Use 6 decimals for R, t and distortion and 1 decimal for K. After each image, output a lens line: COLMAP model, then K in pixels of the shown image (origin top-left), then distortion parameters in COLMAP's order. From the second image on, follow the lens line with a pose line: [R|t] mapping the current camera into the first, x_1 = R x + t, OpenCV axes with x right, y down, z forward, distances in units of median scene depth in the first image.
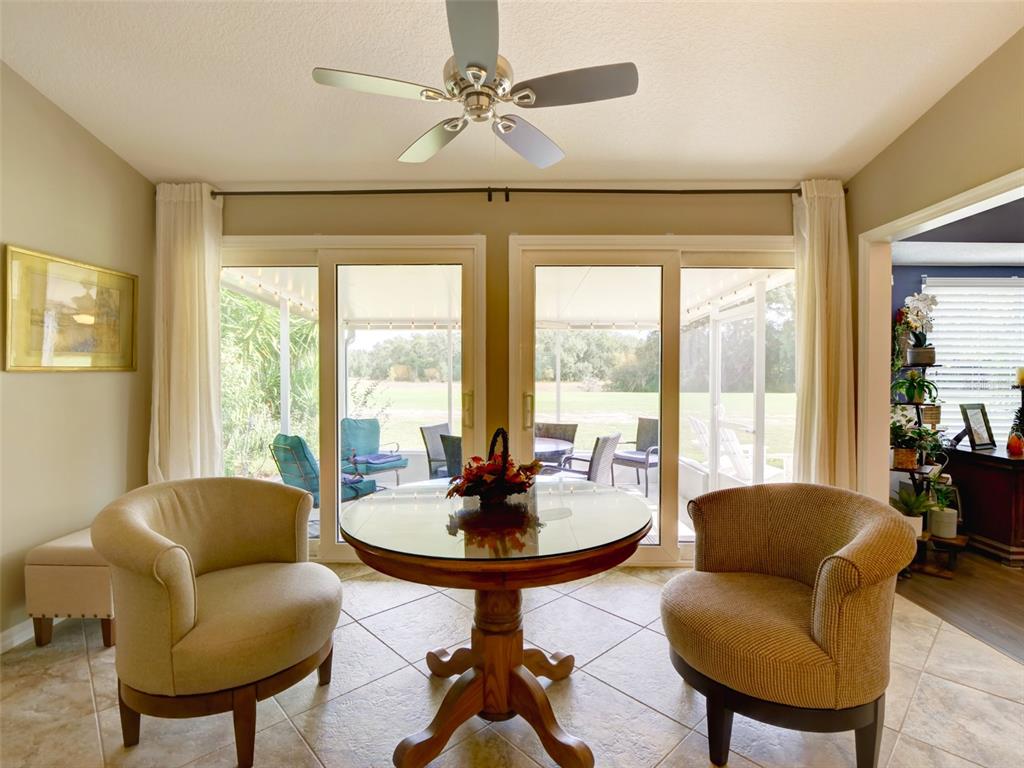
lens RADIAL K [[501.0, 0, 510.8], [0, 501.0, 382.7], [0, 0, 1]] dist [-0.009056, -0.001335]
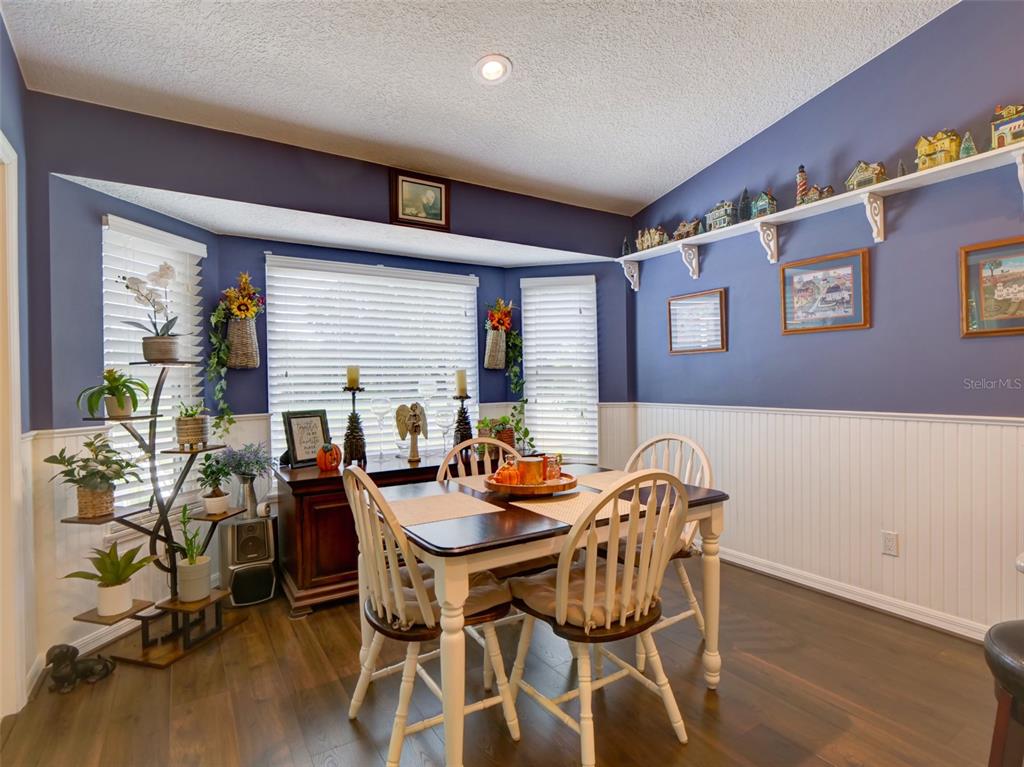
lens RADIAL K [[522.3, 0, 512.0], [0, 522.3, 383.5], [0, 0, 1]] dist [-0.005660, -0.001247]
pose [[0.835958, -0.018114, 0.548495, 0.741159], [0.025327, 0.999664, -0.005588, 0.010861], [-0.548209, 0.018563, 0.836135, 0.094598]]
